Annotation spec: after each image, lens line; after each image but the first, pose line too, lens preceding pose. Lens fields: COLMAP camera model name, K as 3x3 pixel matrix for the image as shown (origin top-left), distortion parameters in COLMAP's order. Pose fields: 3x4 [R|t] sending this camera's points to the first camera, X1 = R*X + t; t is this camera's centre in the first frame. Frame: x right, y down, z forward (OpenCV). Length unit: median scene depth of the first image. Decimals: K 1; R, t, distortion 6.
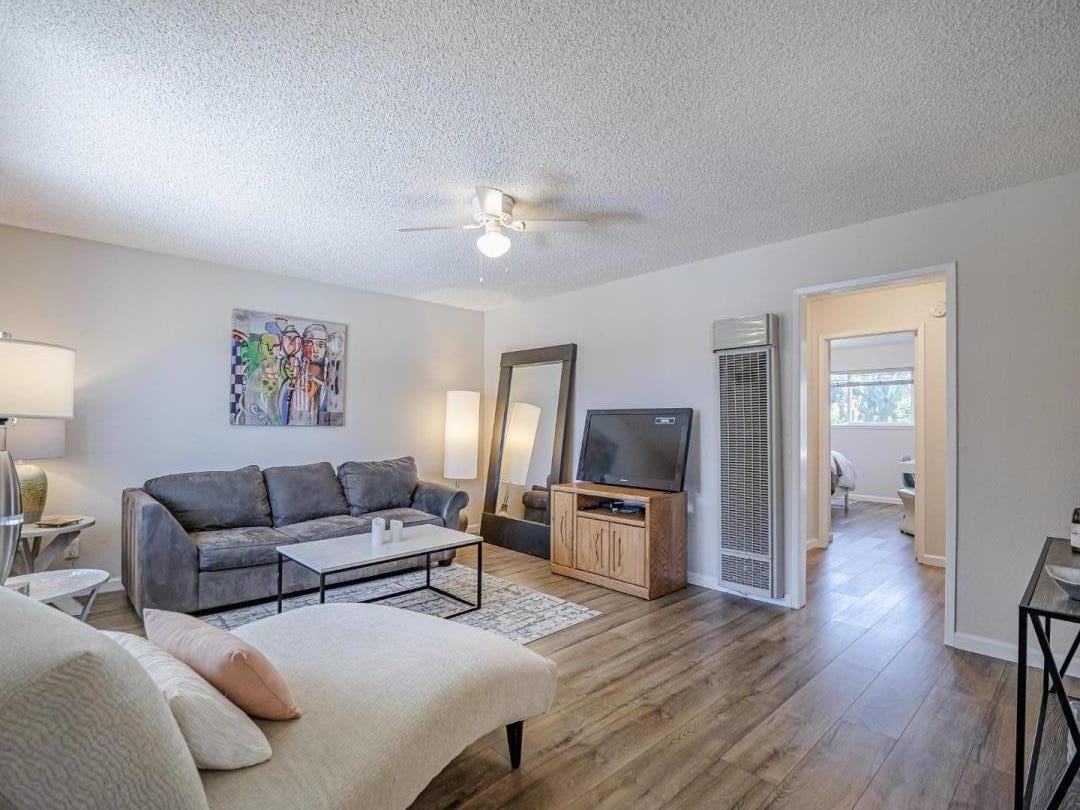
lens RADIAL K [[518.0, 0, 517.2], [0, 518.0, 409.8], [0, 0, 1]] dist [-0.003063, -0.001384]
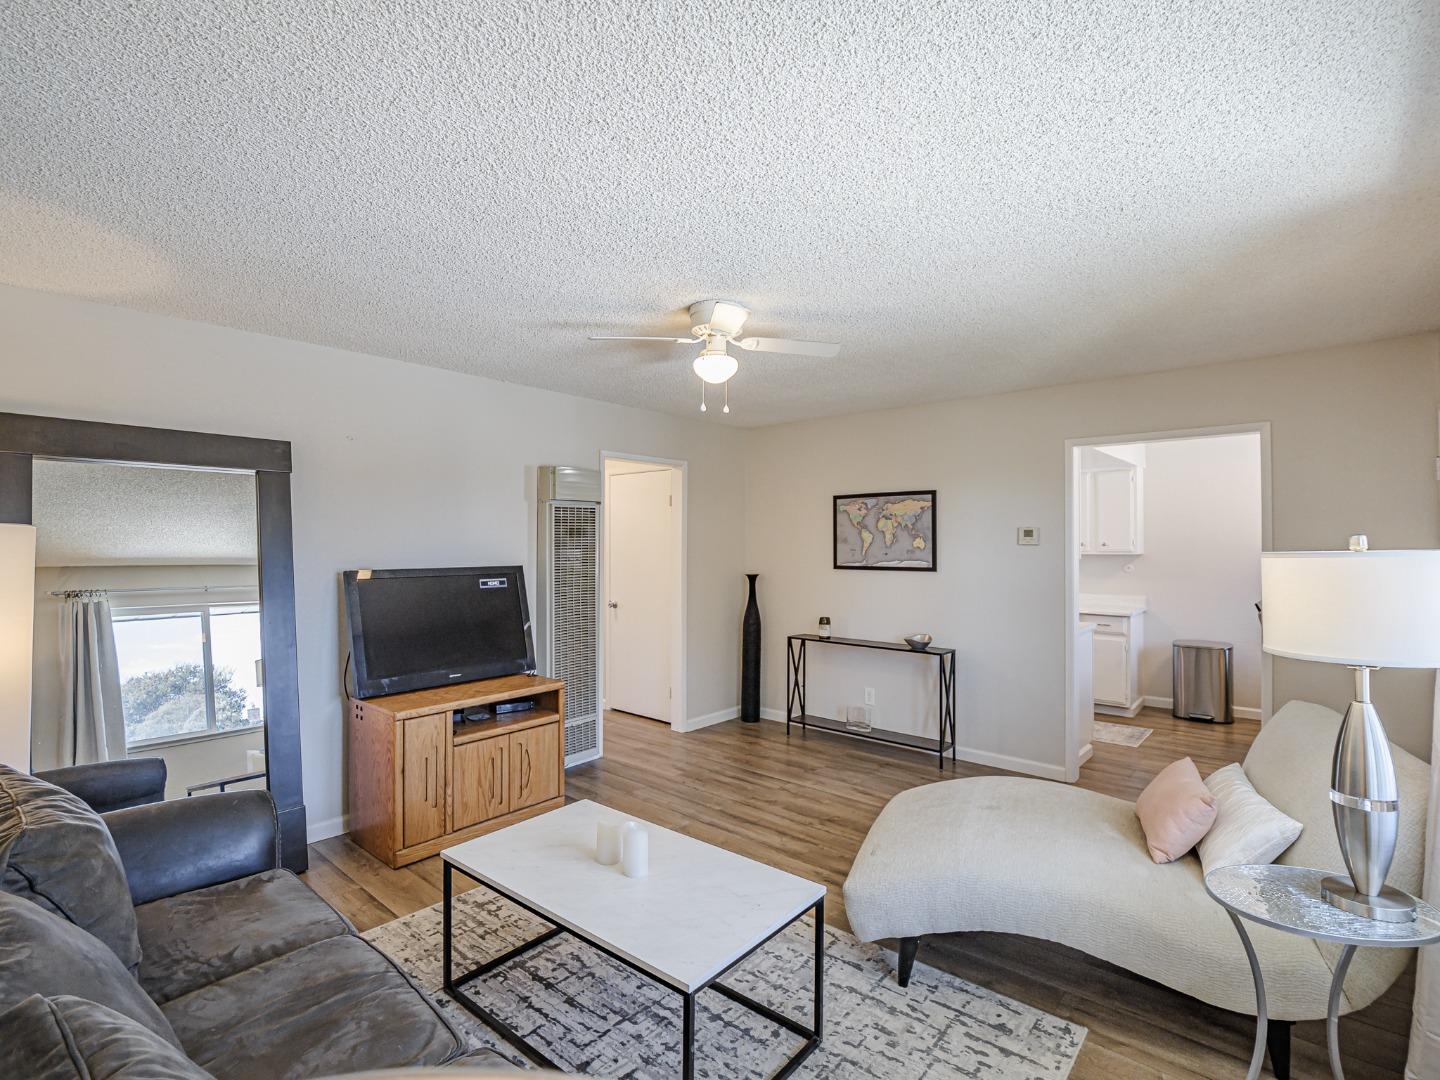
lens RADIAL K [[690.7, 0, 709.4], [0, 690.7, 536.7], [0, 0, 1]] dist [-0.003063, -0.001384]
pose [[-0.094375, -0.001250, 0.995536, -0.838051], [-0.031304, 0.999508, -0.001713, -0.061434], [-0.995044, -0.031326, -0.094367, 0.891356]]
